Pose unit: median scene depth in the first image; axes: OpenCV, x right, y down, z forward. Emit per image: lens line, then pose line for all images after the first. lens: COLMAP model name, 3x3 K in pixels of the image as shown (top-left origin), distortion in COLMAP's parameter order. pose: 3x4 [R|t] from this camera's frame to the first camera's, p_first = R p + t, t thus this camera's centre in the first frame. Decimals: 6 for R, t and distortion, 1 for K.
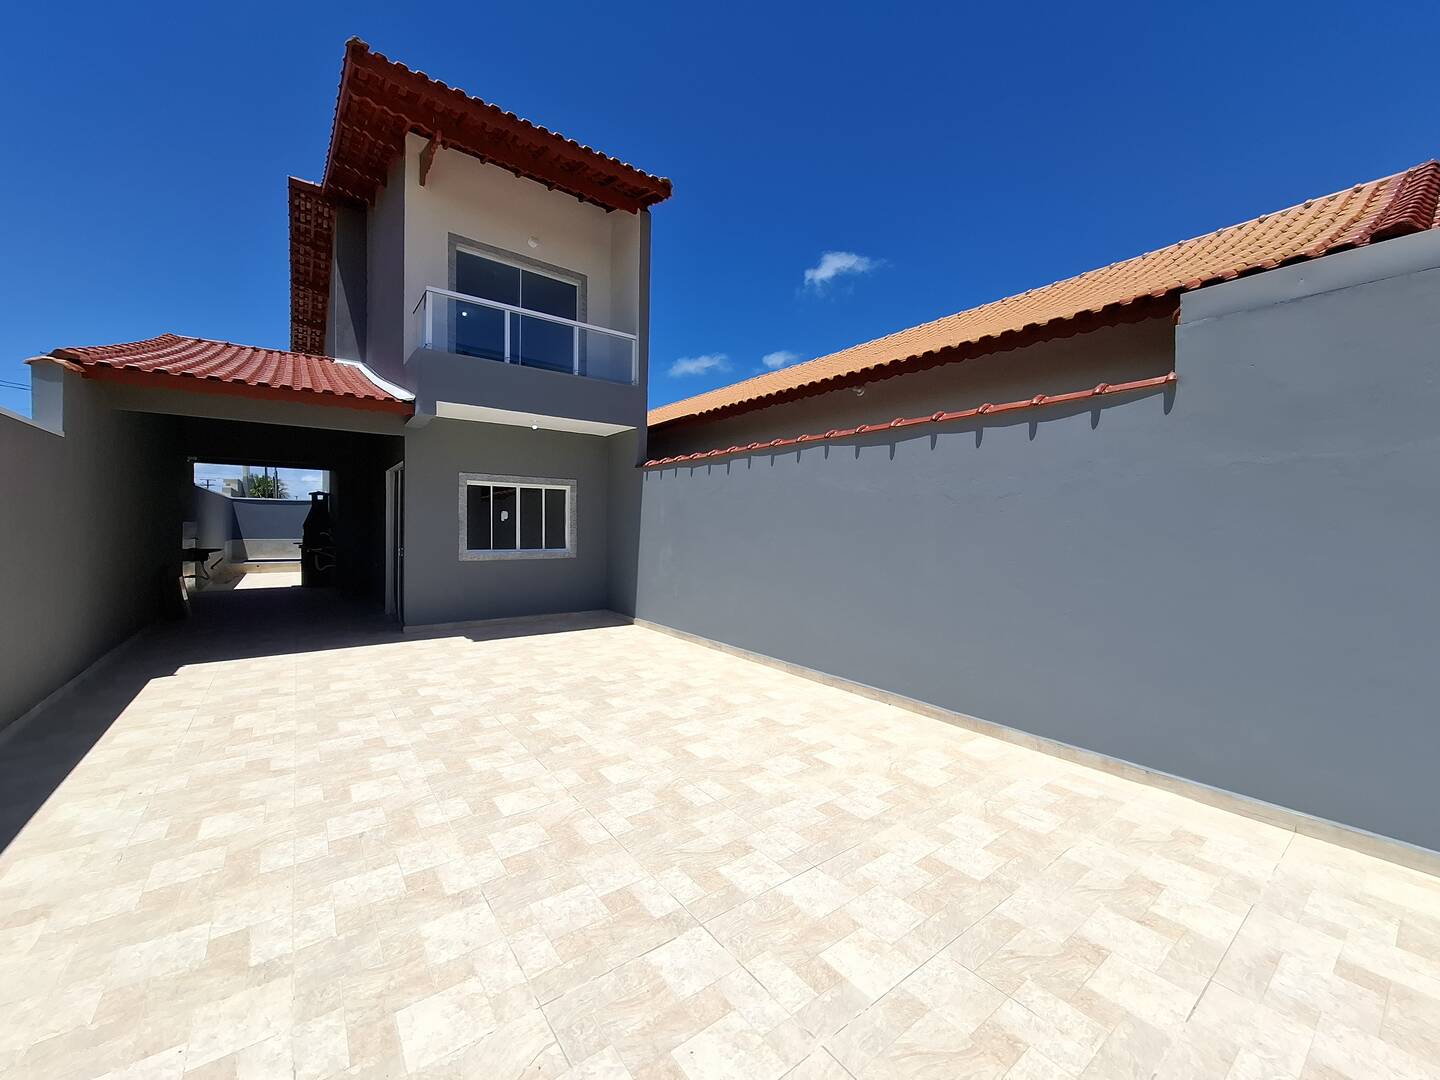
lens RADIAL K [[565.8, 0, 721.7], [0, 565.8, 537.3], [0, 0, 1]] dist [0.000224, -0.000166]
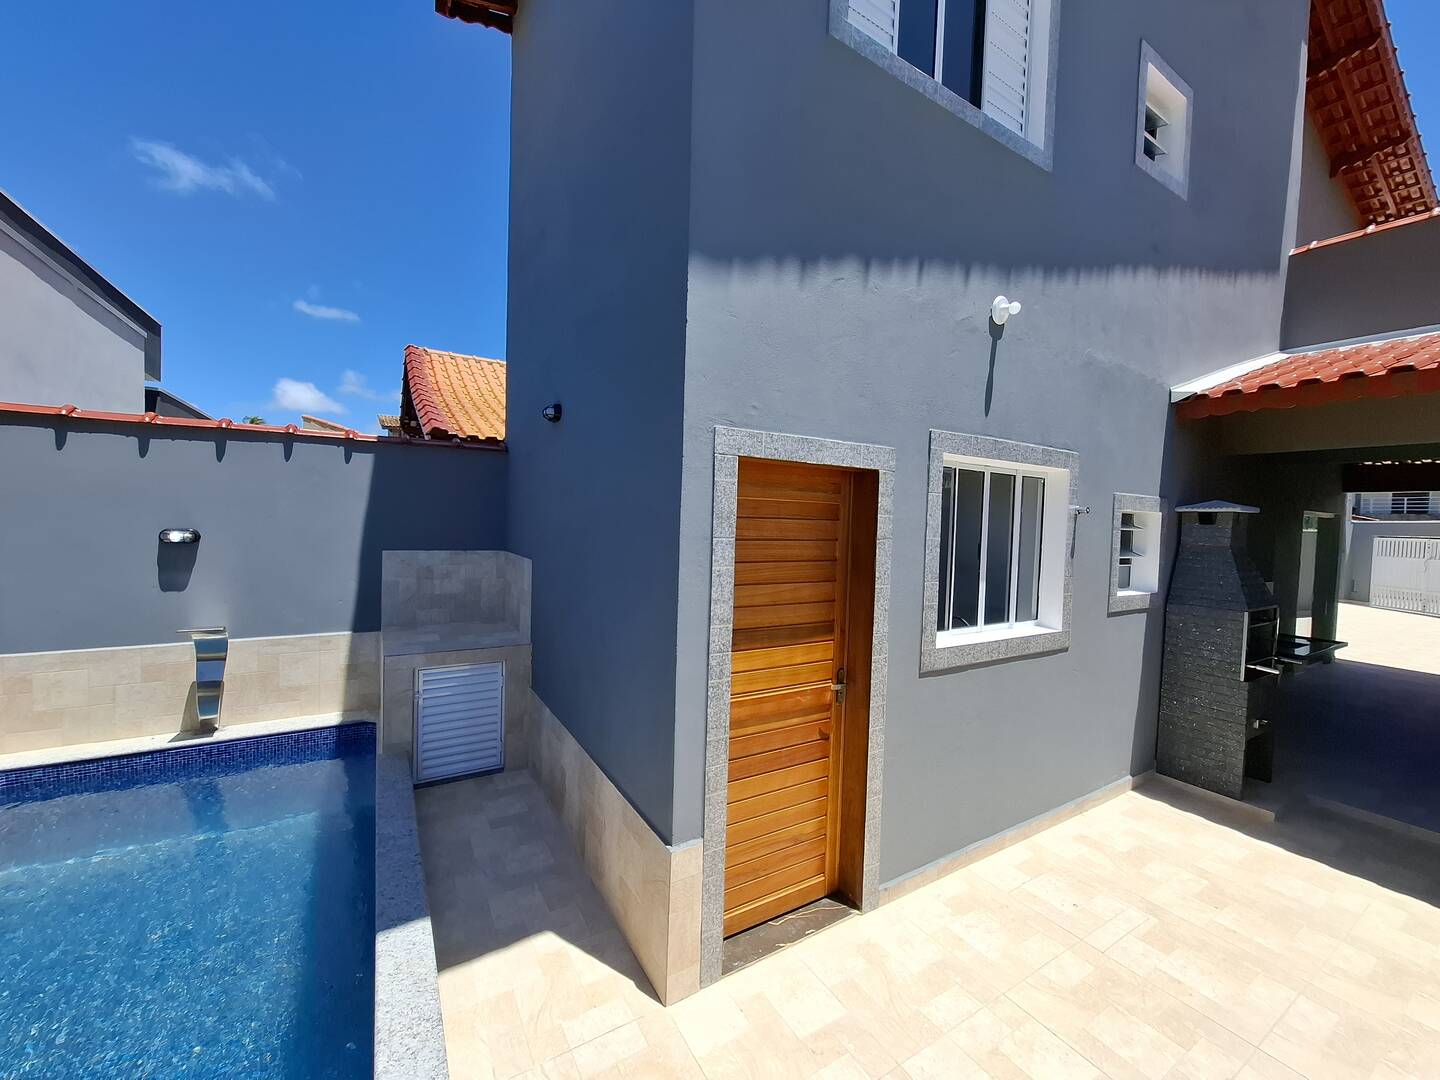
lens RADIAL K [[565.8, 0, 720.3], [0, 565.8, 539.3], [0, 0, 1]] dist [0.000224, -0.000166]
pose [[0.096120, -0.046954, 0.994262, -2.206261], [-0.006333, 0.998838, 0.047783, -0.277705], [-0.995350, -0.010890, 0.095711, 1.873033]]
